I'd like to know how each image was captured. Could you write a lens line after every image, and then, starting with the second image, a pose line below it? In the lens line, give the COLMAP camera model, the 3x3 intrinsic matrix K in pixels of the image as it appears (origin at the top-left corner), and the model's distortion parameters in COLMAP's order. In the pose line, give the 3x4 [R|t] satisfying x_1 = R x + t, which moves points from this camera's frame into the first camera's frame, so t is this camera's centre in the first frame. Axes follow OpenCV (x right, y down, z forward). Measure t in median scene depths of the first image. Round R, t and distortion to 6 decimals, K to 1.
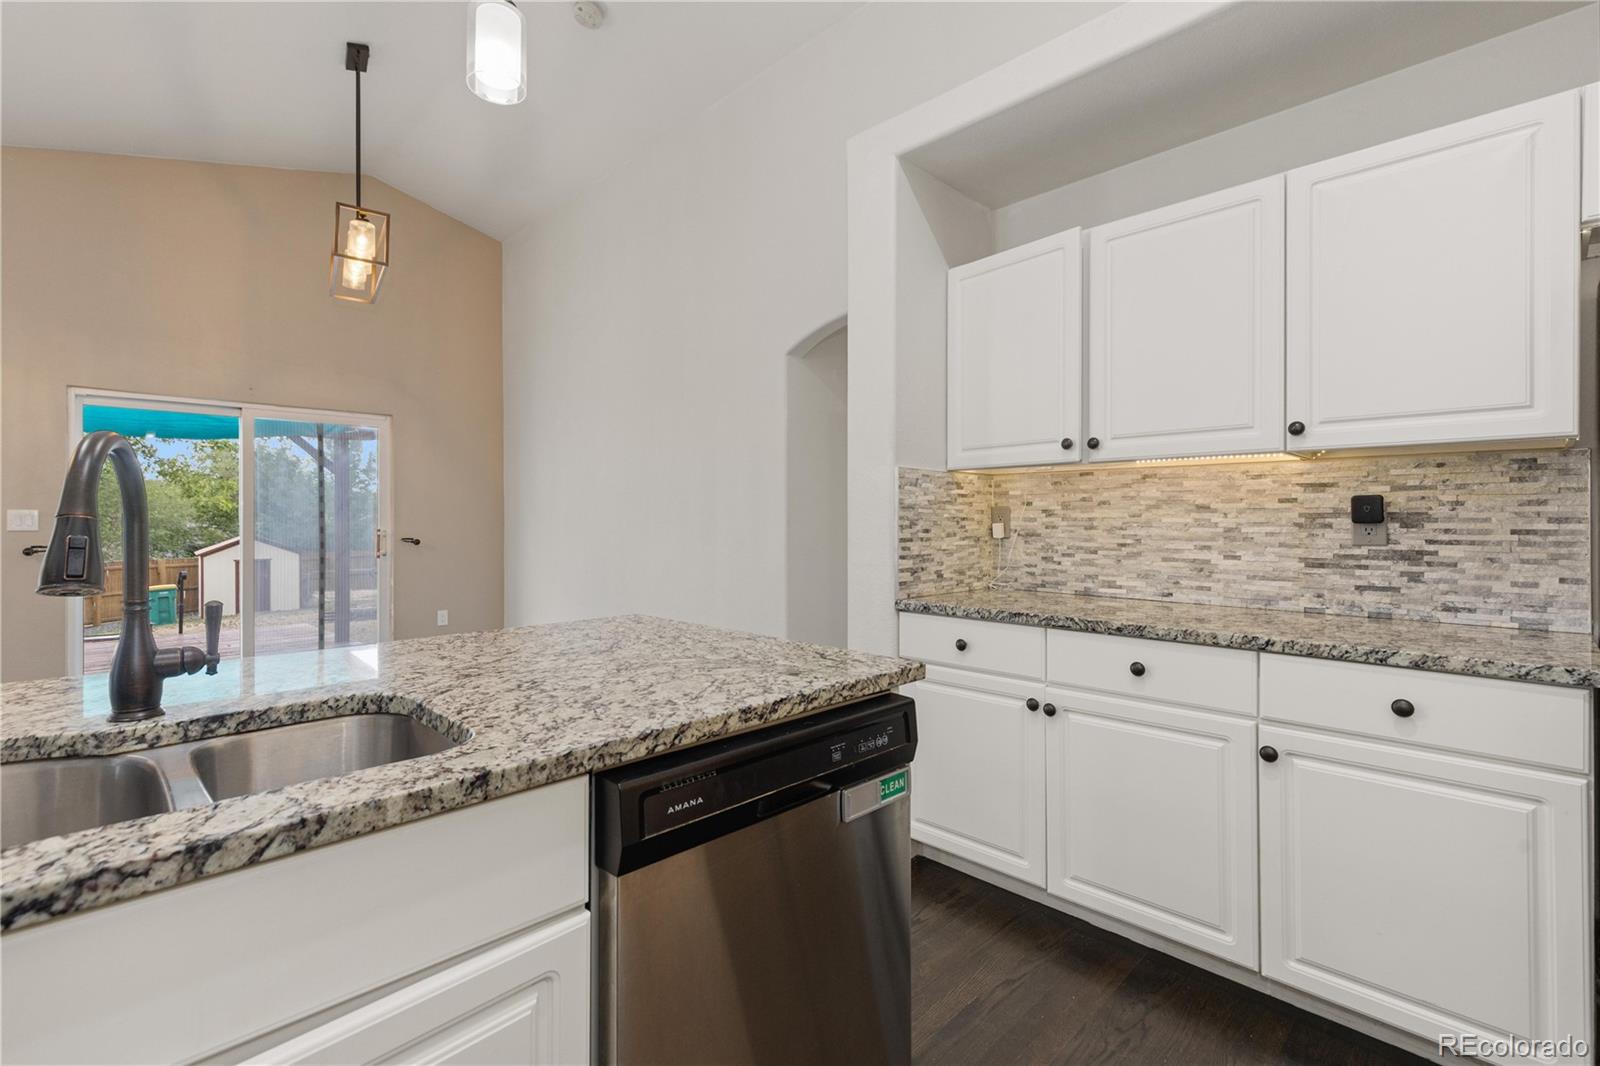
lens RADIAL K [[725.6, 0, 791.9], [0, 725.6, 522.2], [0, 0, 1]] dist [0.012993, -0.001794]
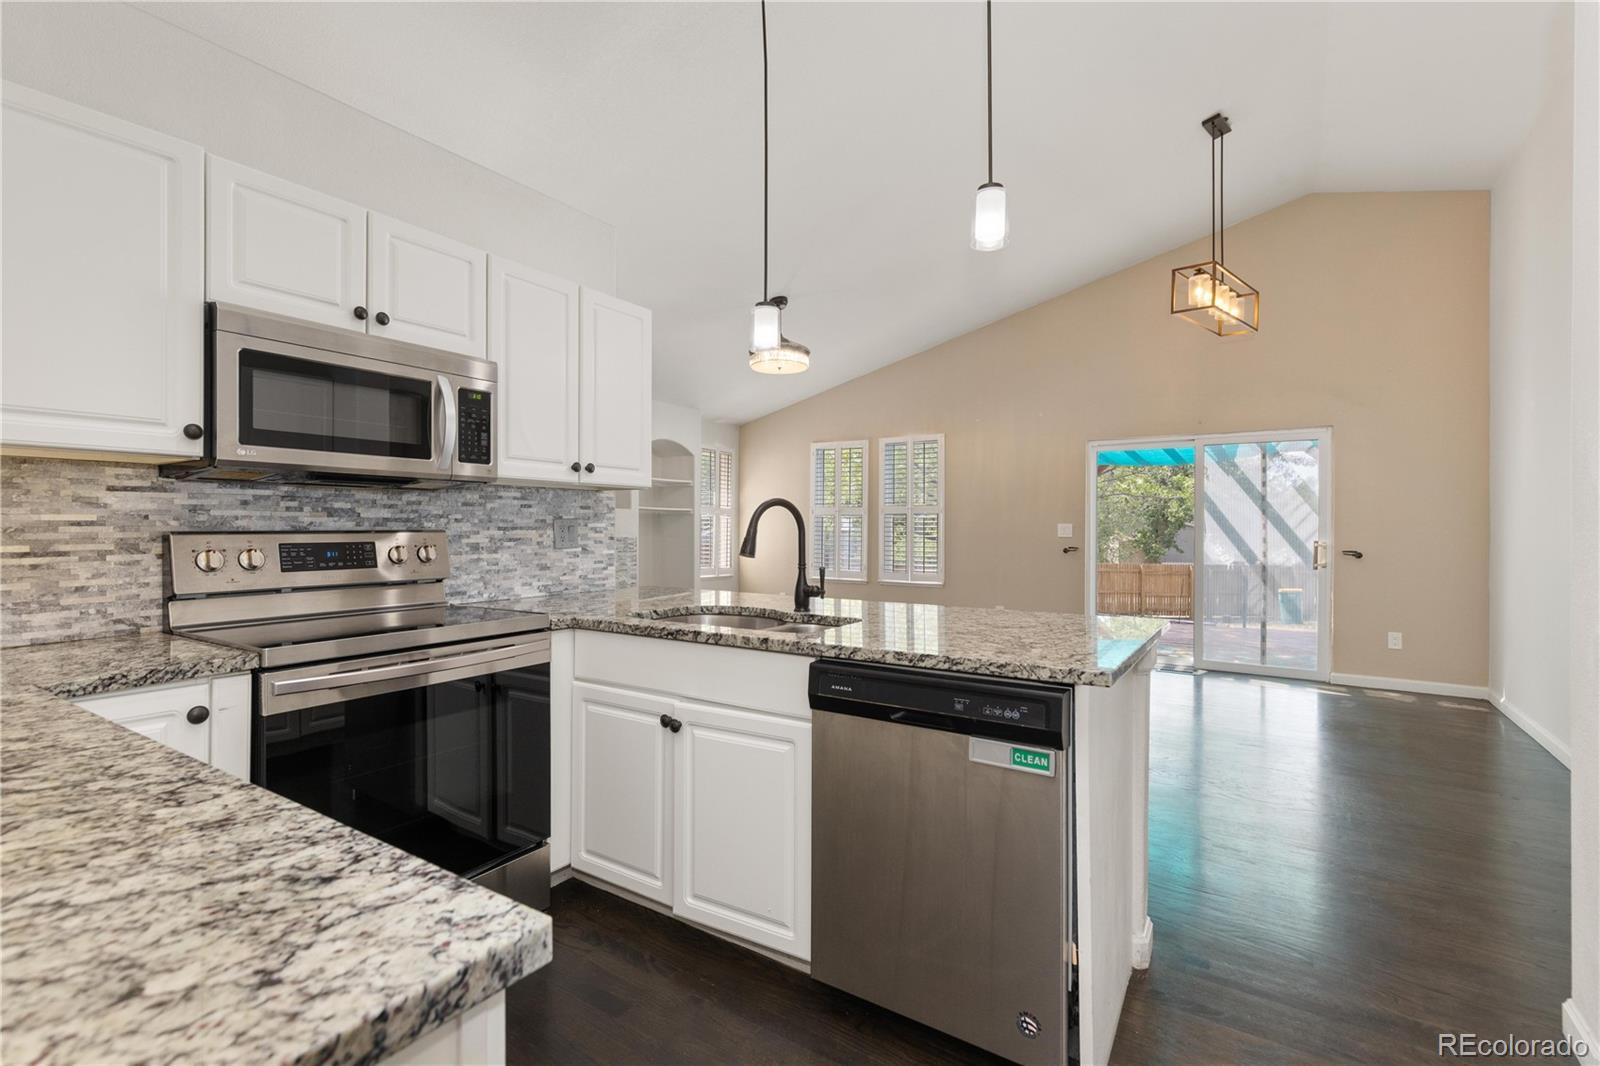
lens RADIAL K [[725.6, 0, 791.0], [0, 725.6, 527.6], [0, 0, 1]] dist [0.012993, -0.001794]
pose [[0.206694, 0.000346, -0.978406, 0.715200], [-0.006785, 0.999976, -0.001080, -0.005862], [0.978382, 0.006862, 0.206691, 0.218357]]
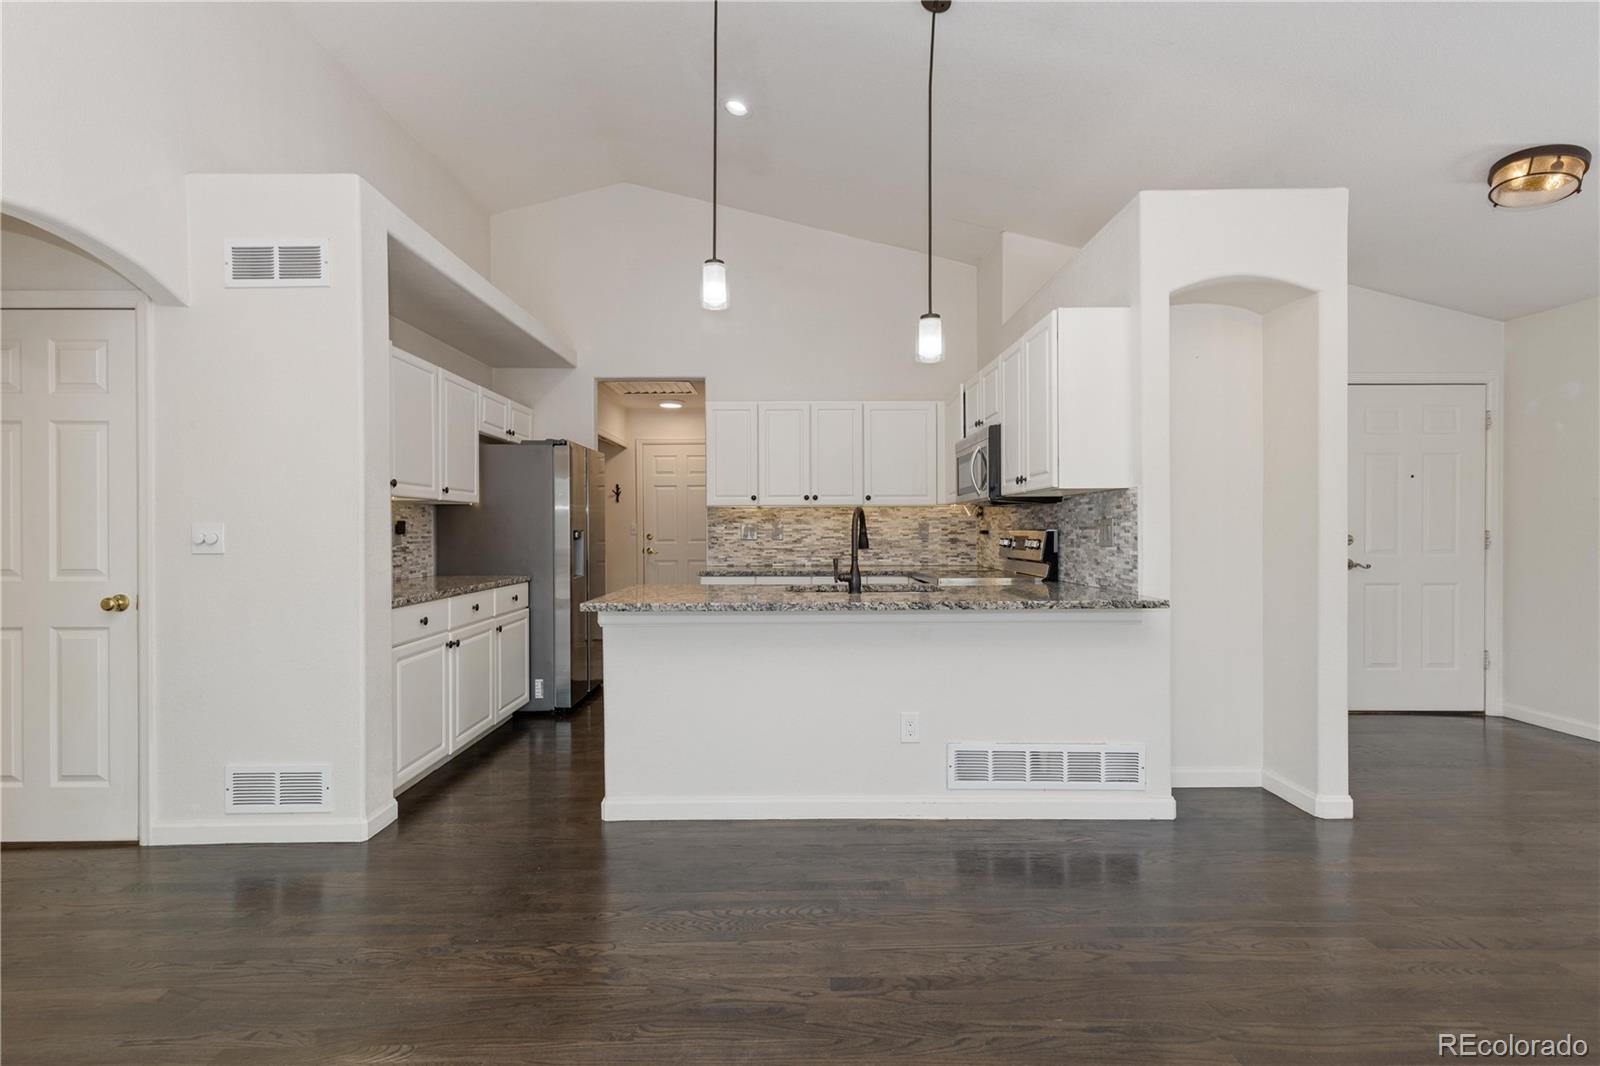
lens RADIAL K [[725.6, 0, 793.8], [0, 725.6, 530.2], [0, 0, 1]] dist [0.012993, -0.001794]
pose [[-0.717701, 0.002952, 0.696345, -1.377343], [0.007935, 0.999961, 0.003938, -0.009067], [-0.696306, 0.008352, -0.717697, 1.636922]]
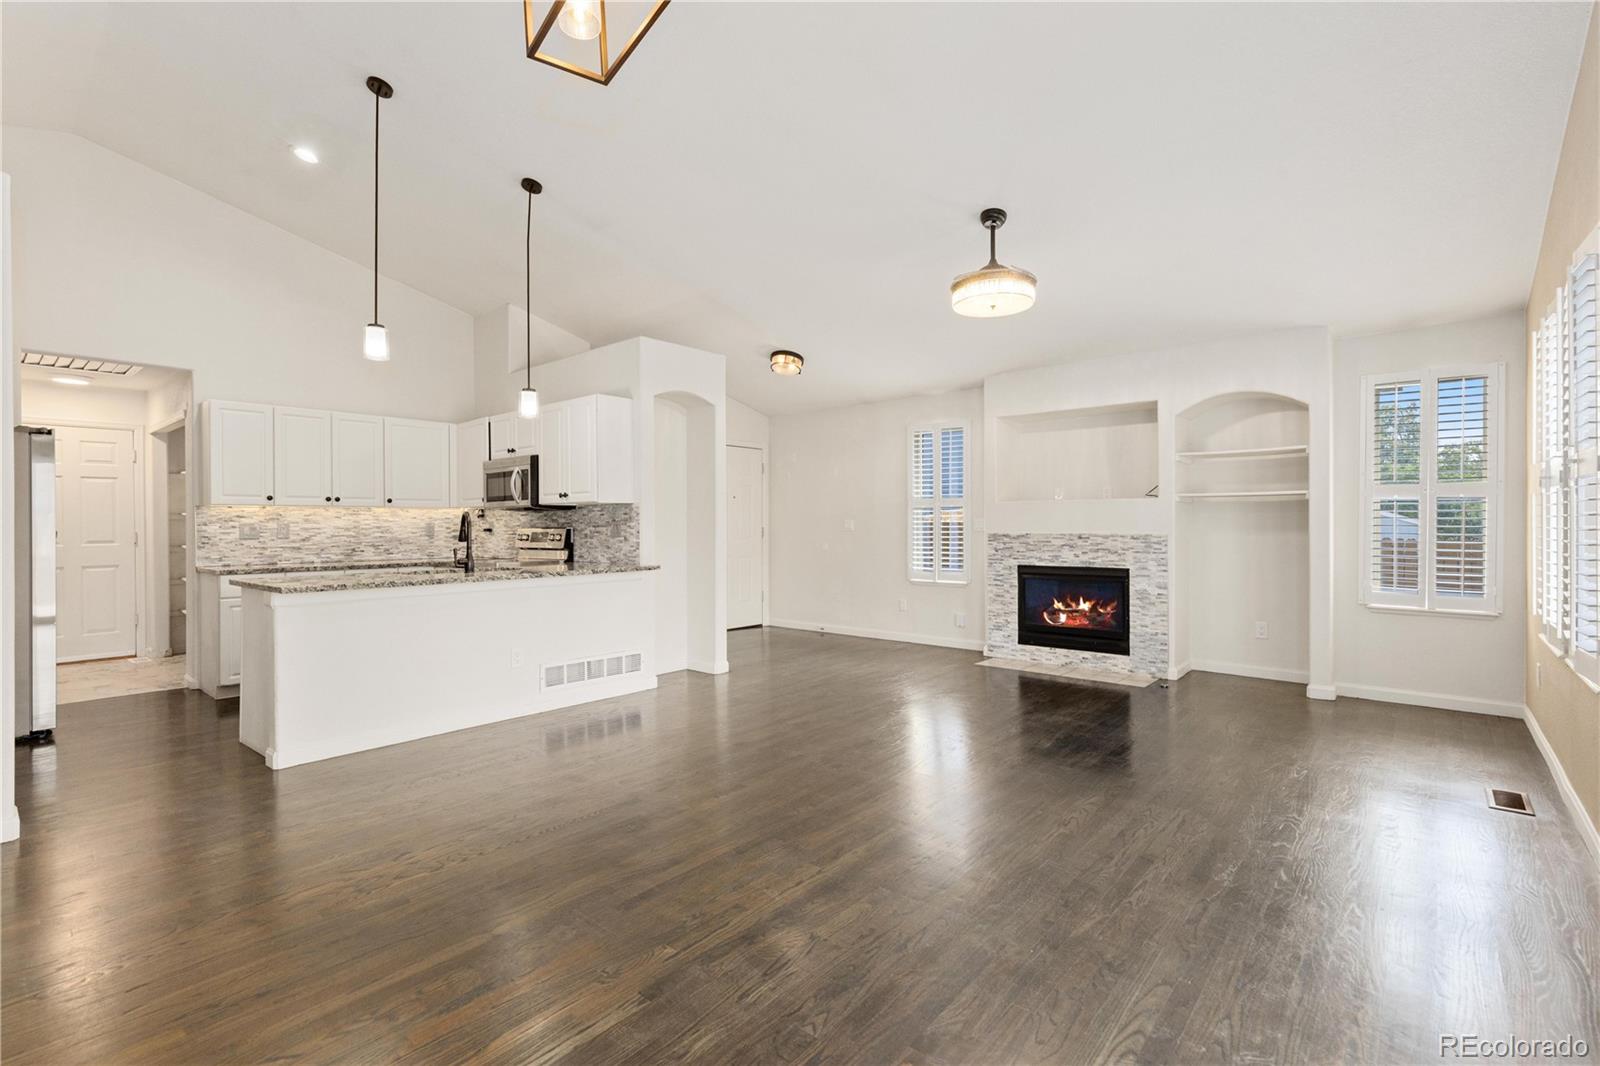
lens RADIAL K [[725.6, 0, 794.8], [0, 725.6, 523.0], [0, 0, 1]] dist [0.012993, -0.001794]
pose [[-0.997110, 0.007066, -0.075646, -1.215223], [0.006957, 0.999974, 0.001701, -0.014177], [0.075656, 0.001170, -0.997133, 2.663604]]
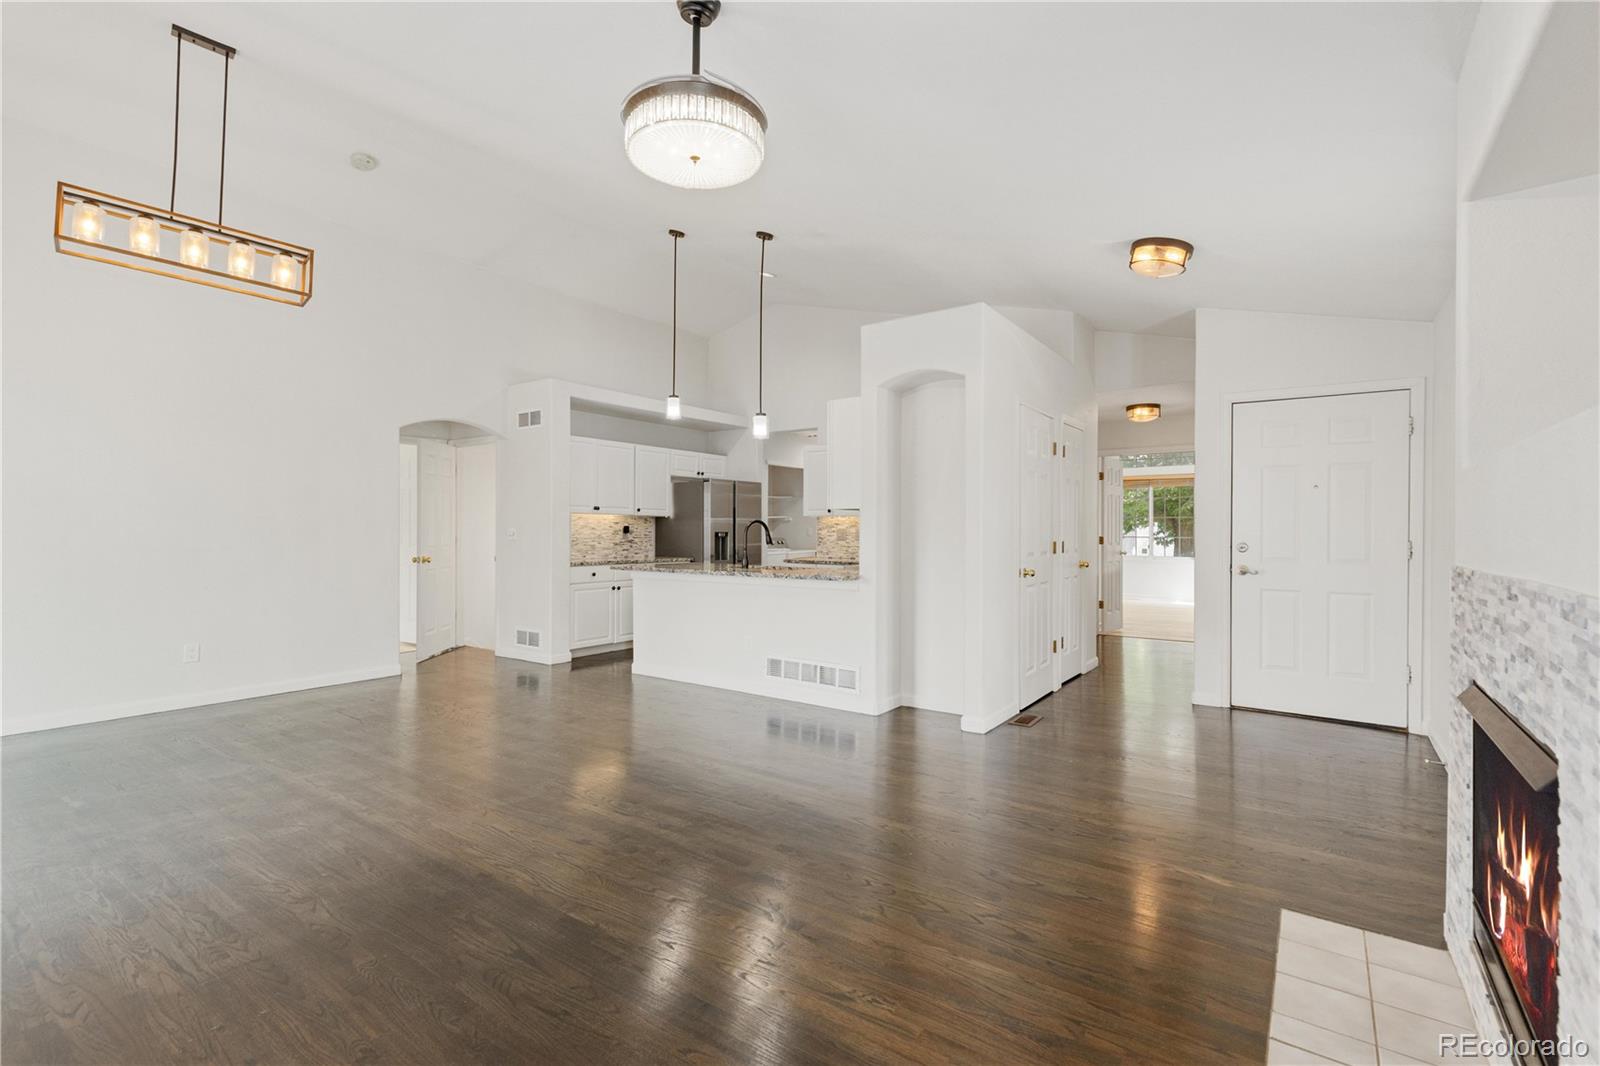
lens RADIAL K [[725.6, 0, 788.4], [0, 725.6, 527.9], [0, 0, 1]] dist [0.012993, -0.001794]
pose [[-0.167170, 0.004738, 0.985917, -3.063818], [-0.001116, 0.999987, -0.004995, -0.008001], [-0.985927, -0.001935, -0.167162, 0.765850]]
